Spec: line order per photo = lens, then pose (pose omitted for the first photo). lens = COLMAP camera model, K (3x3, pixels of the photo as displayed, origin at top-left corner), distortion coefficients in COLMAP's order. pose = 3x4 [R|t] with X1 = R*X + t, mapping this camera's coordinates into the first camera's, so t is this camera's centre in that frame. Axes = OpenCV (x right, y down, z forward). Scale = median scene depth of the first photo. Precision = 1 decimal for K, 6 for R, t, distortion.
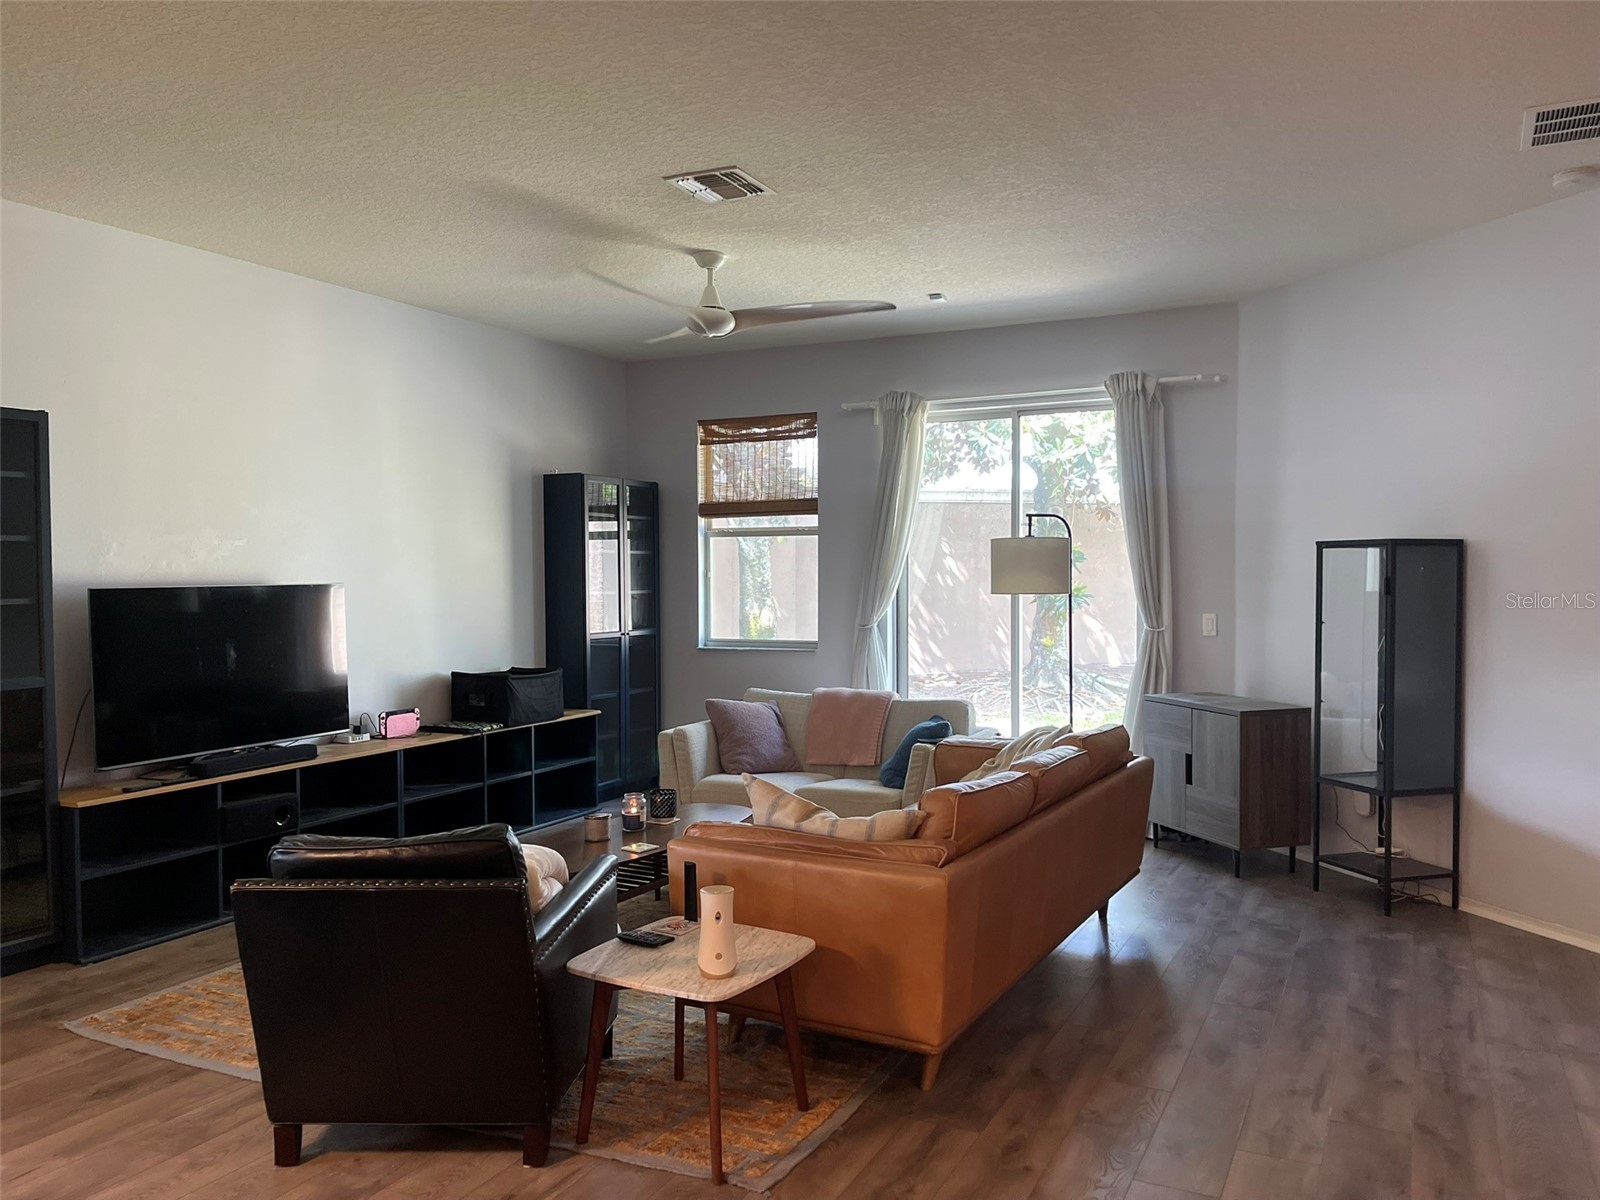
lens RADIAL K [[1224.6, 0, 799.1], [0, 1224.6, 616.2], [0, 0, 1]] dist [0.068506, -0.091821]
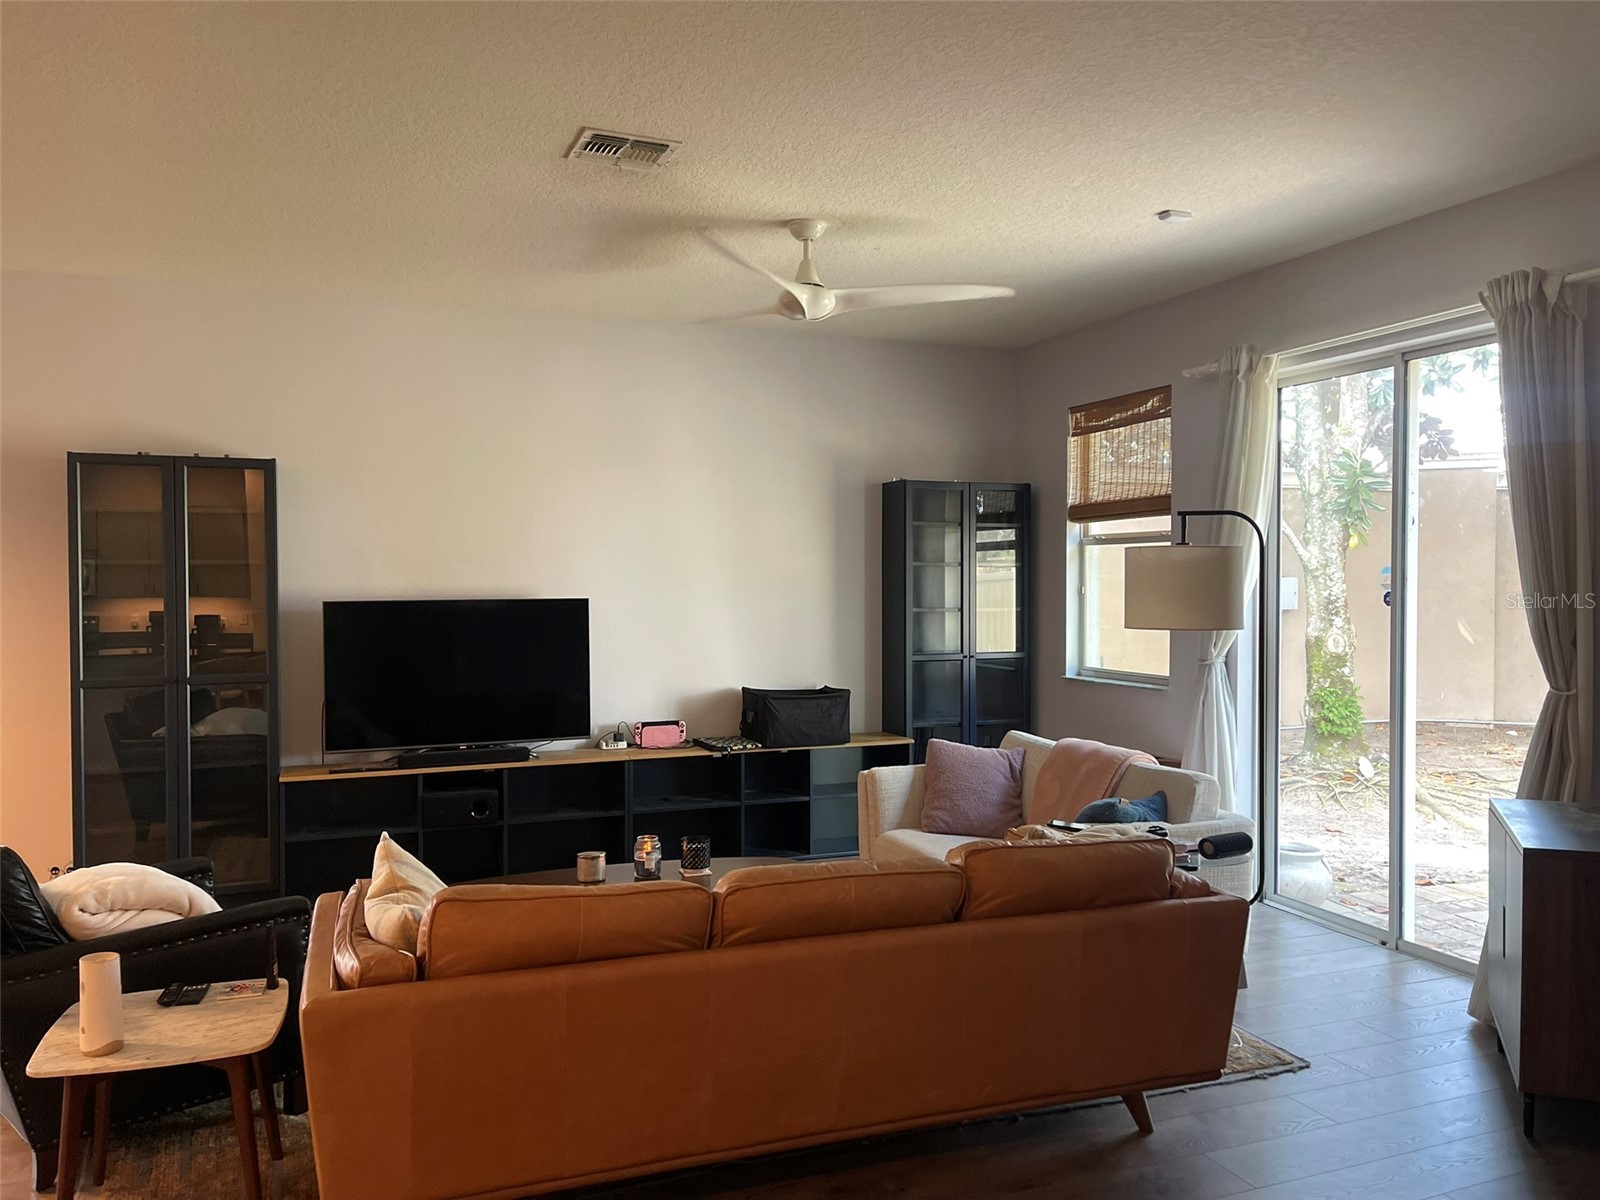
lens RADIAL K [[1219.4, 0, 805.7], [0, 1219.4, 605.9], [0, 0, 1]] dist [0.092911, -0.116701]
pose [[0.745359, 0.018663, -0.666402, 0.387686], [-0.025761, 0.999668, -0.000816, -0.019765], [0.666165, 0.017776, 0.745592, 0.278257]]
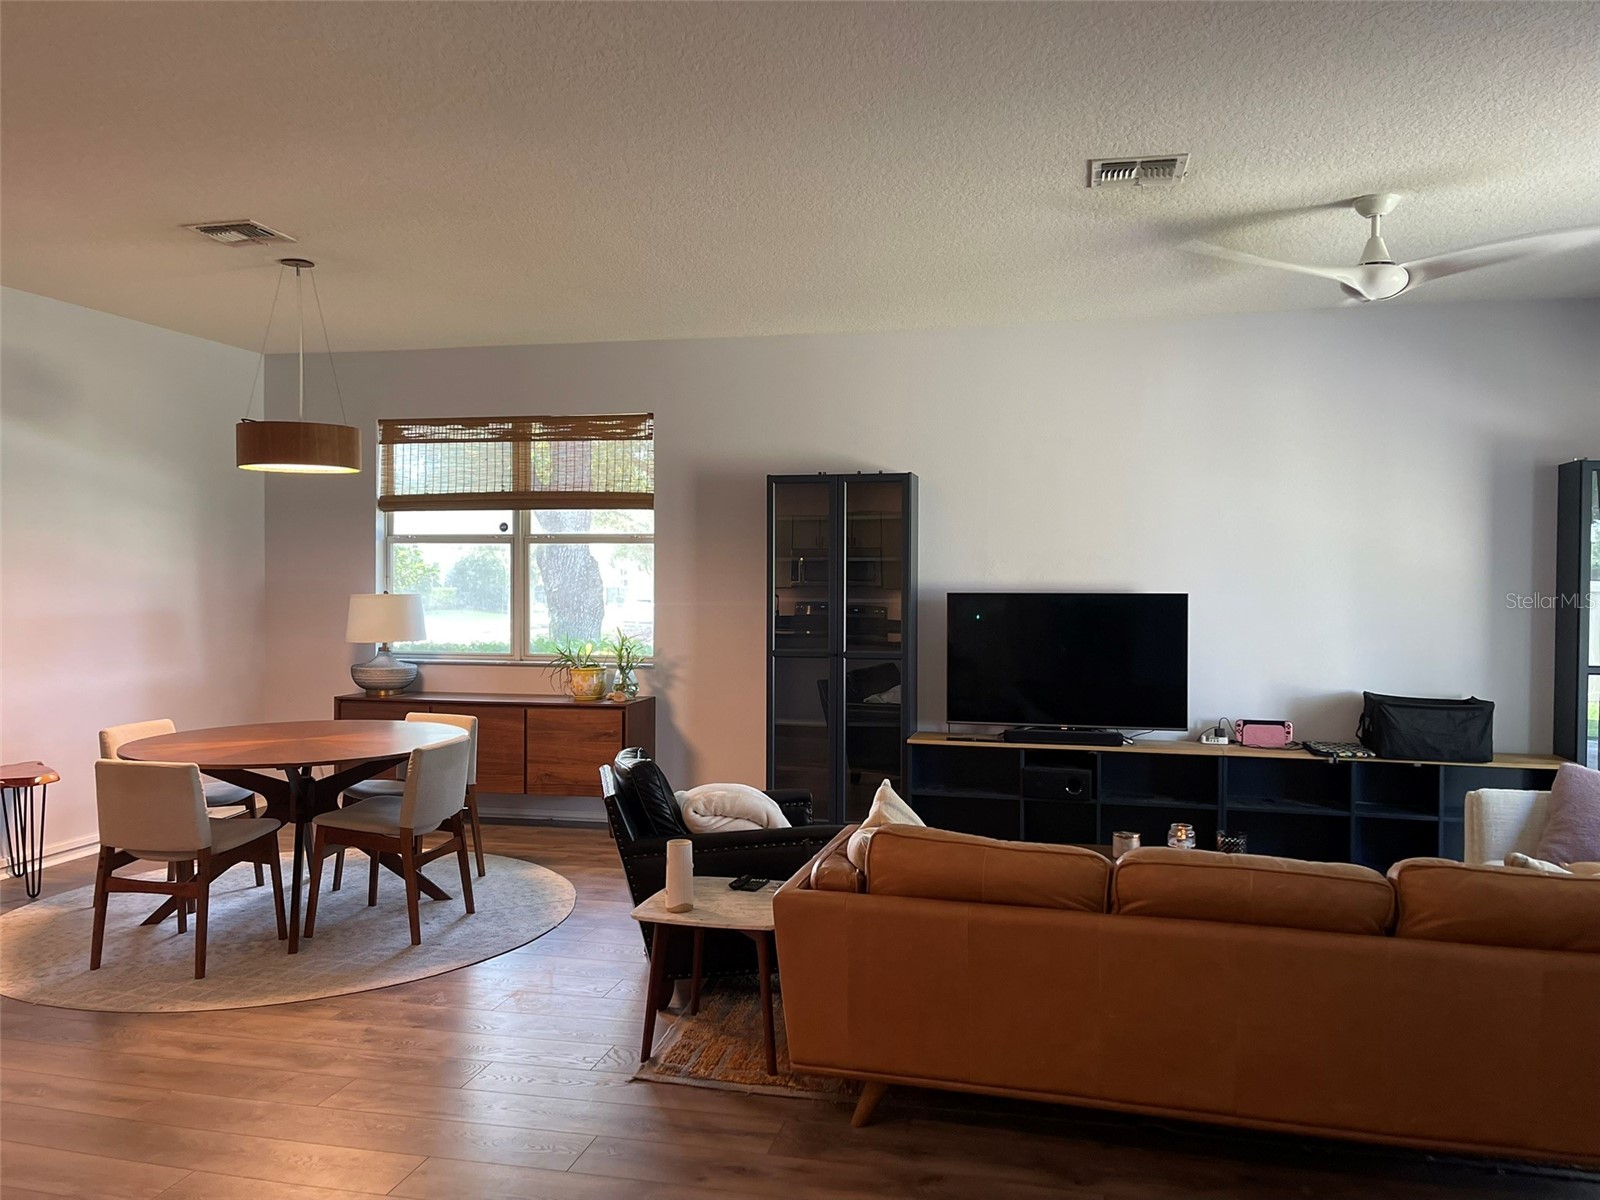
lens RADIAL K [[1219.4, 0, 805.7], [0, 1219.4, 605.9], [0, 0, 1]] dist [0.092911, -0.116701]
pose [[0.228828, 0.032839, -0.972913, 0.495984], [-0.041714, 0.998844, 0.023904, -0.022754], [0.972573, 0.035114, 0.229934, 0.349114]]
